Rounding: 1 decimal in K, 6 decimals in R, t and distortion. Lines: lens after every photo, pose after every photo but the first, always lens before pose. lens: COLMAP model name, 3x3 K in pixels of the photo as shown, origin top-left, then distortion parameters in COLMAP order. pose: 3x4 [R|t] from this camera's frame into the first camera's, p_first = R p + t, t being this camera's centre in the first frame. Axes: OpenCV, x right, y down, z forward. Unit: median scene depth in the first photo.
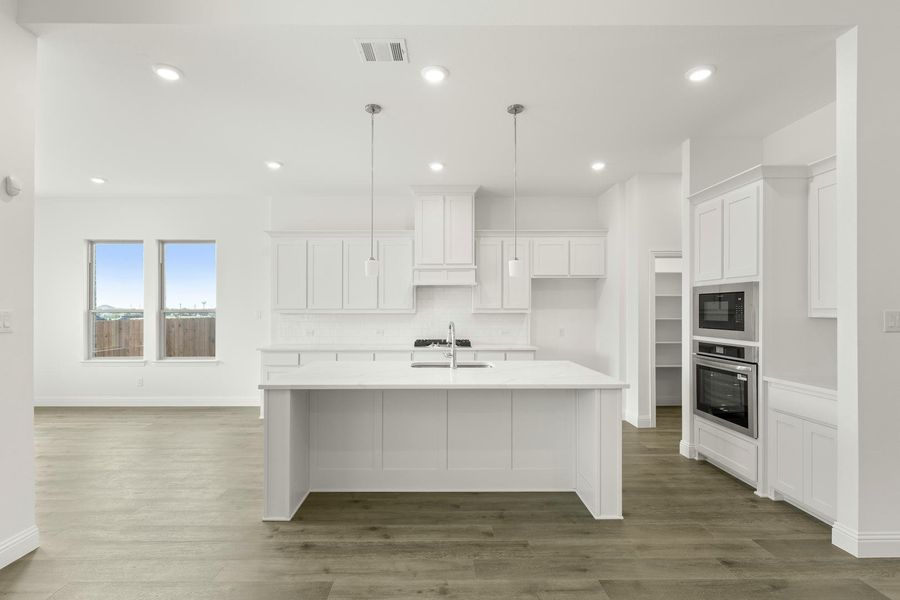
lens RADIAL K [[417.3, 0, 447.7], [0, 417.3, 307.2], [0, 0, 1]] dist [-0.004885, 0.001327]
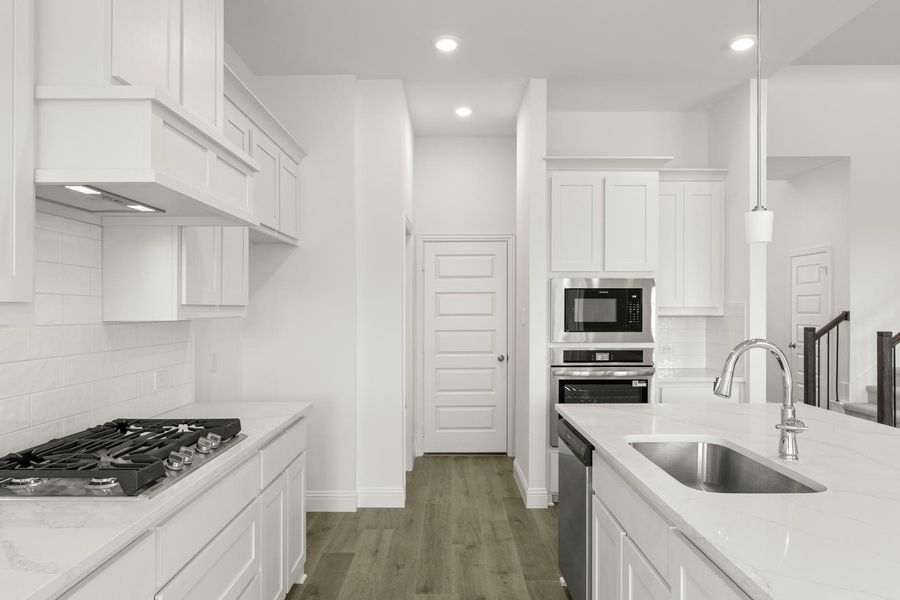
lens RADIAL K [[572.4, 0, 448.2], [0, 572.4, 301.6], [0, 0, 1]] dist [-0.006249, -0.000686]
pose [[0.016327, 0.007098, 0.999842, -0.549172], [-0.008851, 0.999937, -0.006954, 0.003270], [-0.999828, -0.008736, 0.016389, 1.425233]]
